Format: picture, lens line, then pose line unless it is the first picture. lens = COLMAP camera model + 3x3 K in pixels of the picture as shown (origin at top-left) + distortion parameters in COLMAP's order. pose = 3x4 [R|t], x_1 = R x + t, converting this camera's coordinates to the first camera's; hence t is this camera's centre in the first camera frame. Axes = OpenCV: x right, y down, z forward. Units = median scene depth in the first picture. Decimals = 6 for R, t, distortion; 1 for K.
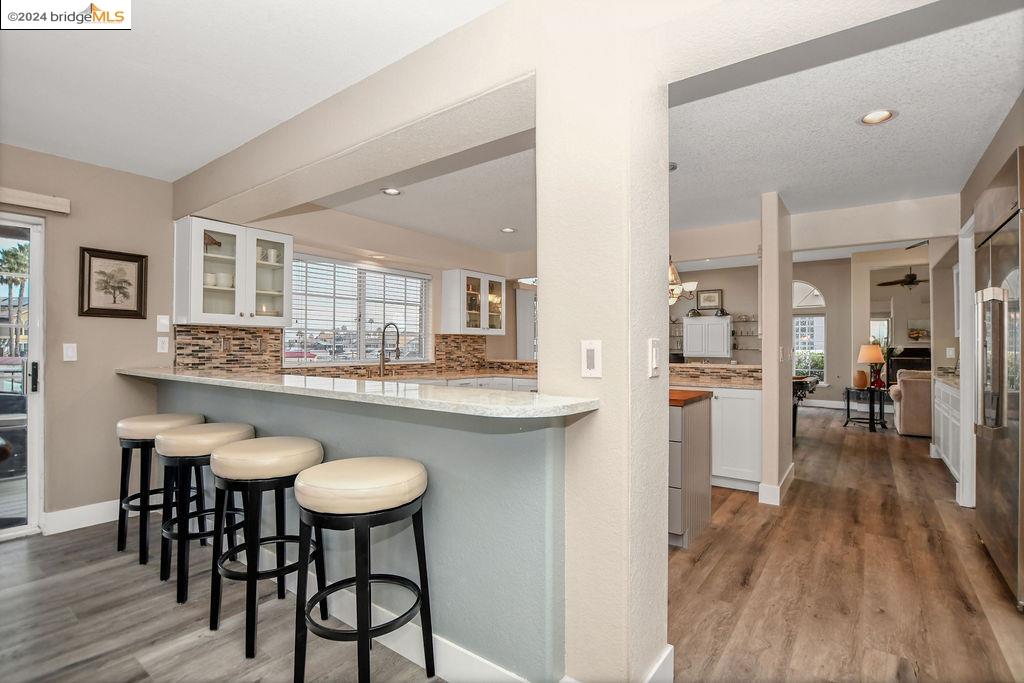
lens RADIAL K [[472.5, 0, 510.5], [0, 472.5, 342.4], [0, 0, 1]] dist [-0.002074, -0.000602]
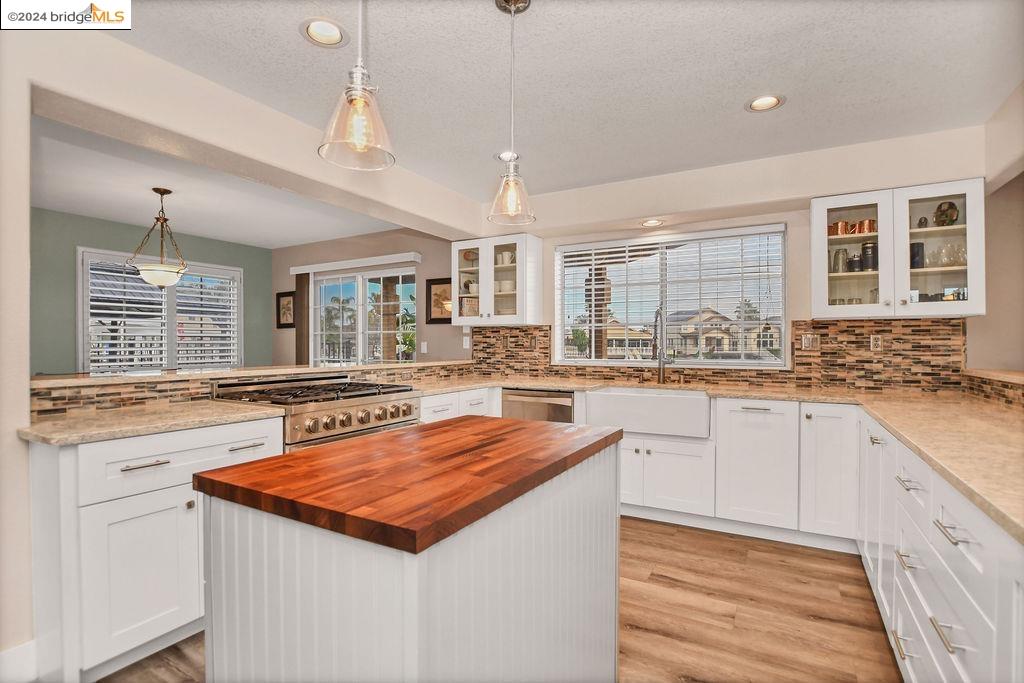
lens RADIAL K [[472.5, 0, 506.1], [0, 472.5, 344.0], [0, 0, 1]] dist [-0.002074, -0.000602]
pose [[0.162246, -0.001503, -0.986749, 0.534753], [0.012833, 0.999917, 0.000587, 0.008924], [0.986667, -0.012758, 0.162251, 0.809748]]
